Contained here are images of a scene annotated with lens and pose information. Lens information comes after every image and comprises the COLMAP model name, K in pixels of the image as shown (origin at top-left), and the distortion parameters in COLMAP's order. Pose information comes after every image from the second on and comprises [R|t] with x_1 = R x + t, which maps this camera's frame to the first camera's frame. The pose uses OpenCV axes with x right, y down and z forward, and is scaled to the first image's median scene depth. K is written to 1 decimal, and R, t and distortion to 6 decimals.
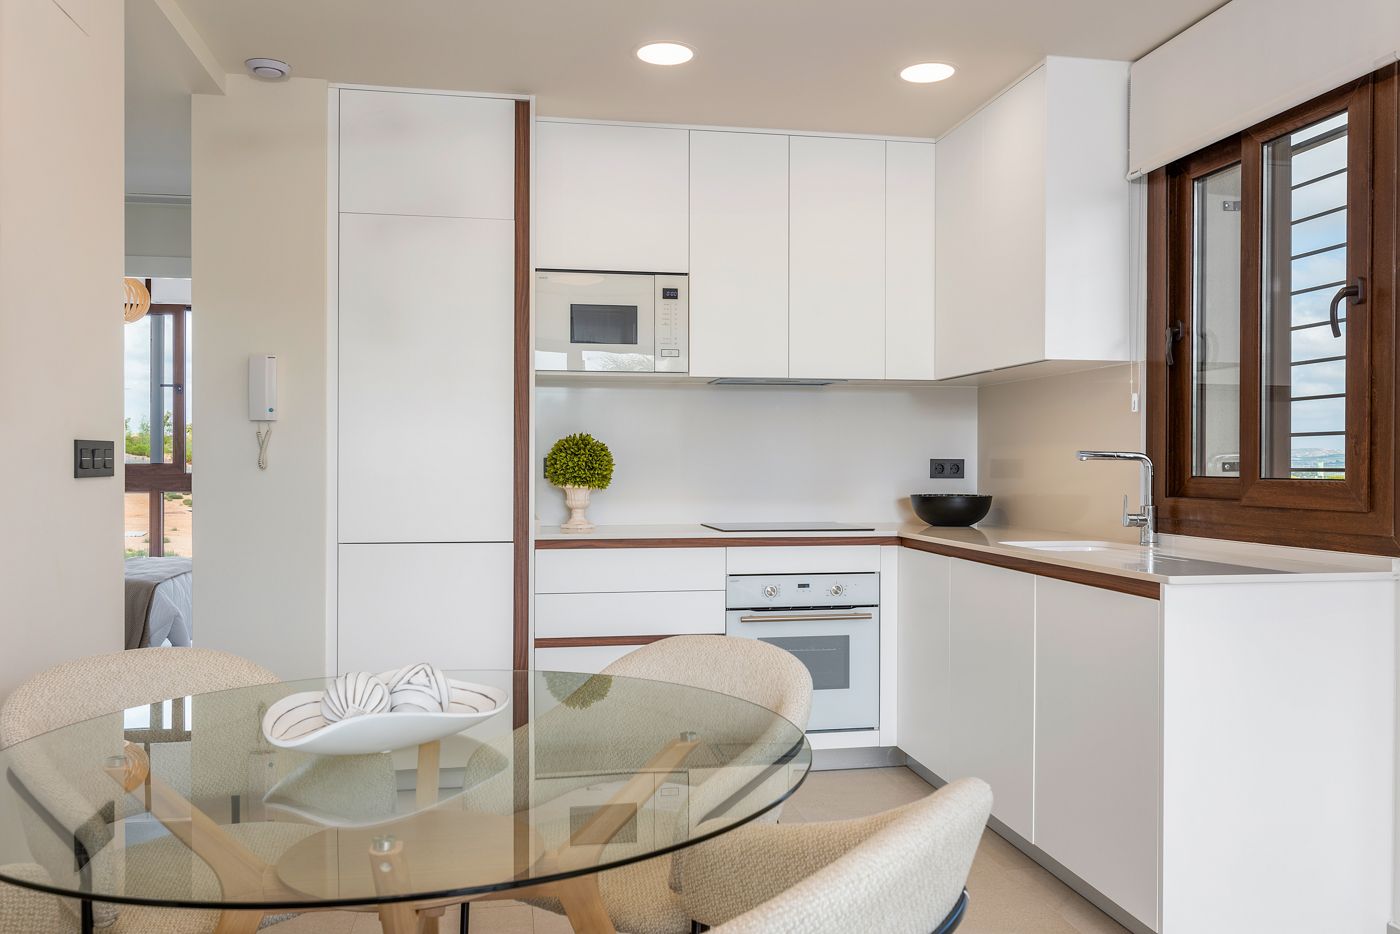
lens RADIAL K [[1112.9, 0, 700.0], [0, 1112.9, 467.0], [0, 0, 1]] dist [-0.006291, -0.003040]
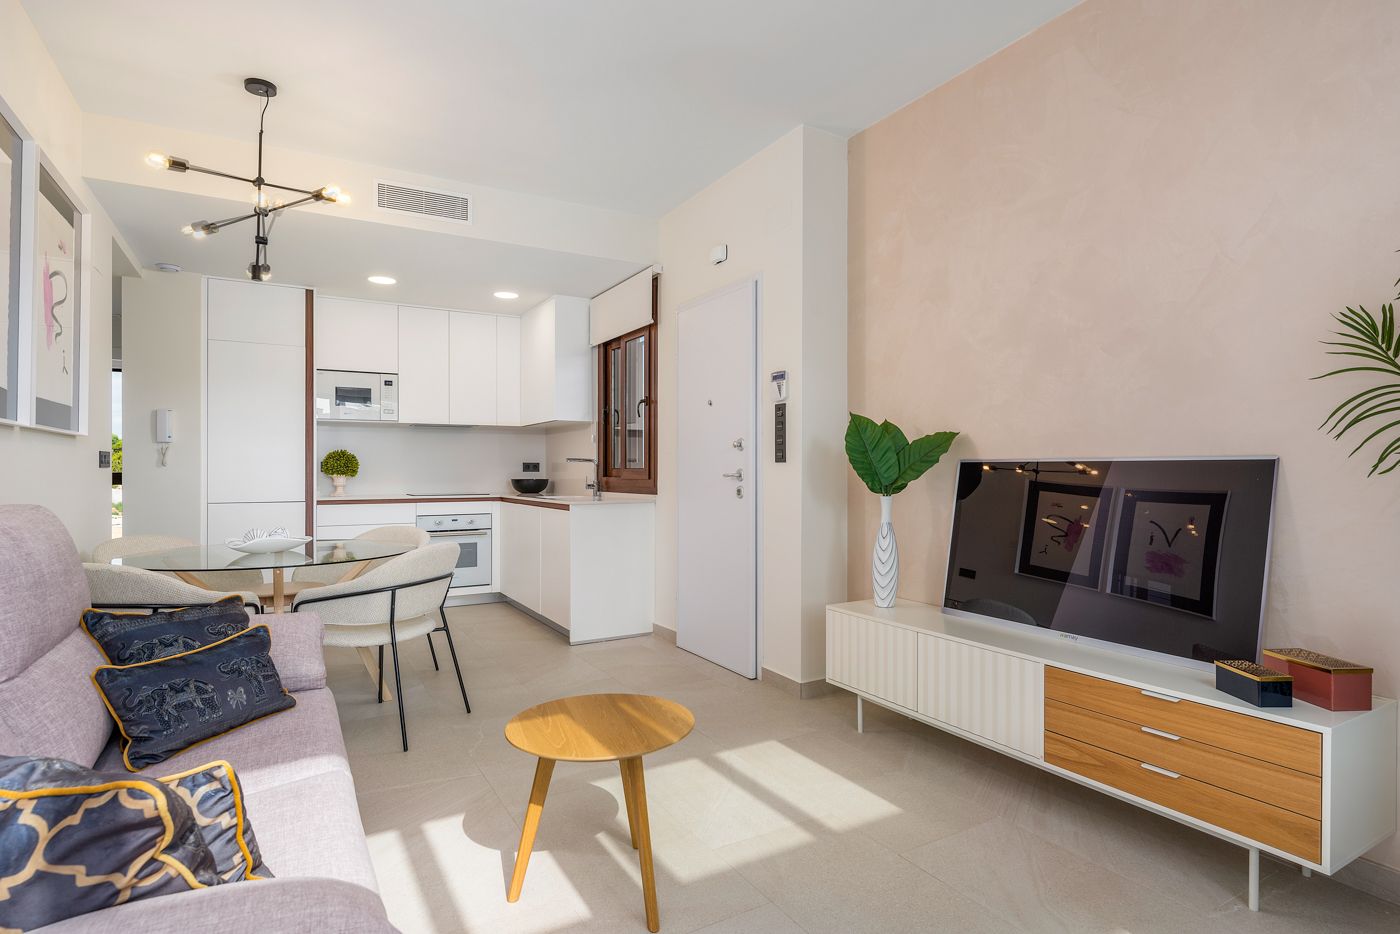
lens RADIAL K [[735.2, 0, 705.8], [0, 735.2, 467.5], [0, 0, 1]] dist [-0.000003, -0.000231]
pose [[0.940021, -0.001799, 0.341112, 0.065579], [0.004320, 0.999969, -0.006630, 0.015389], [-0.341089, 0.007705, 0.939999, -0.528109]]
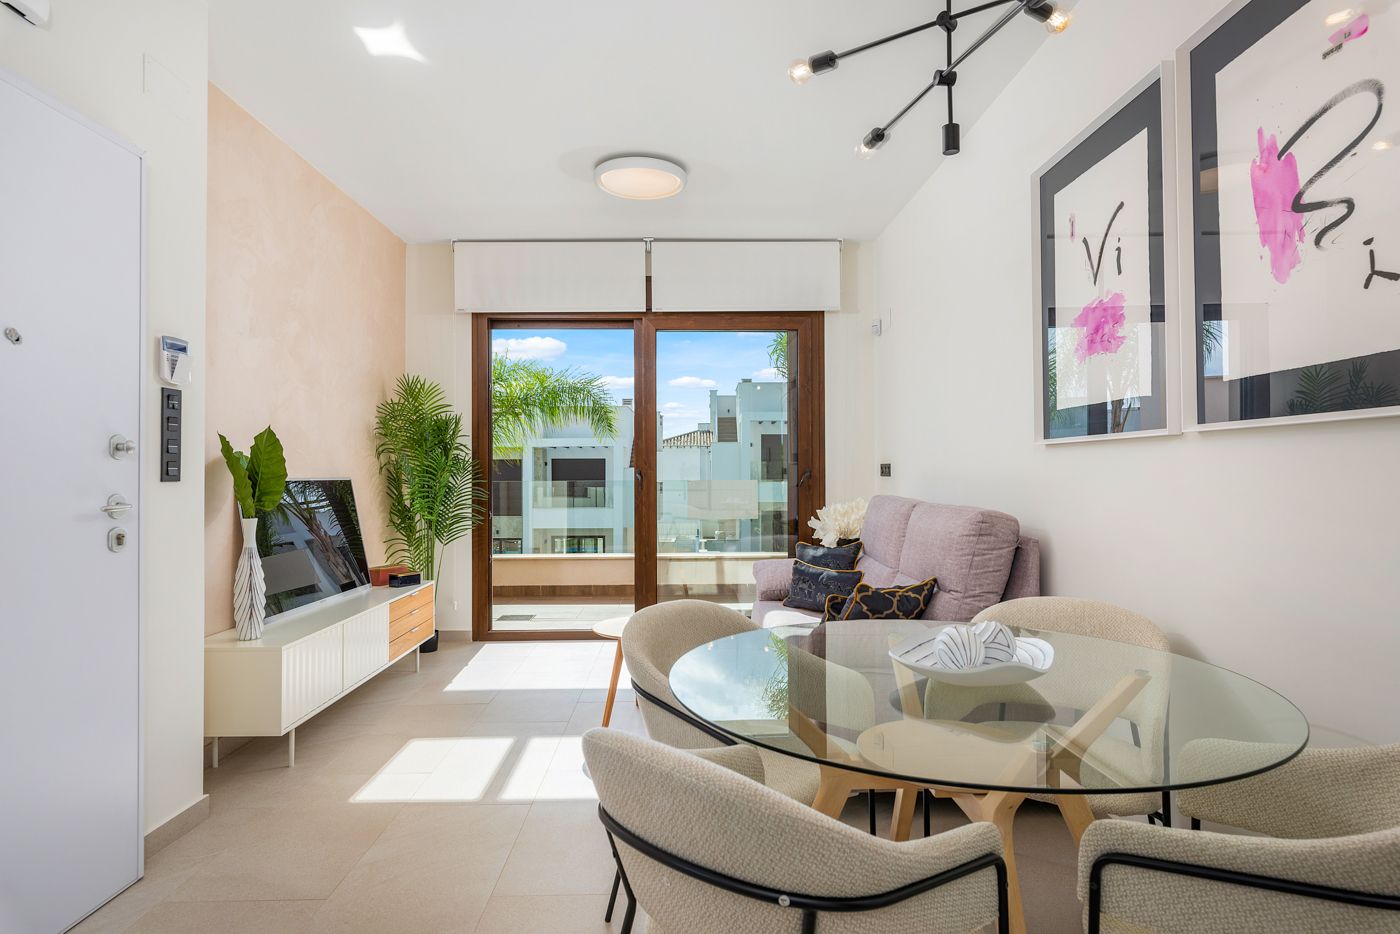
lens RADIAL K [[770.5, 0, 696.0], [0, 770.5, 465.3], [0, 0, 1]] dist [-0.001027, -0.000348]
pose [[-0.987793, 0.005077, 0.155691, -0.036115], [0.004231, 0.999974, -0.005762, -0.004255], [-0.155716, -0.005033, -0.987789, 0.822511]]
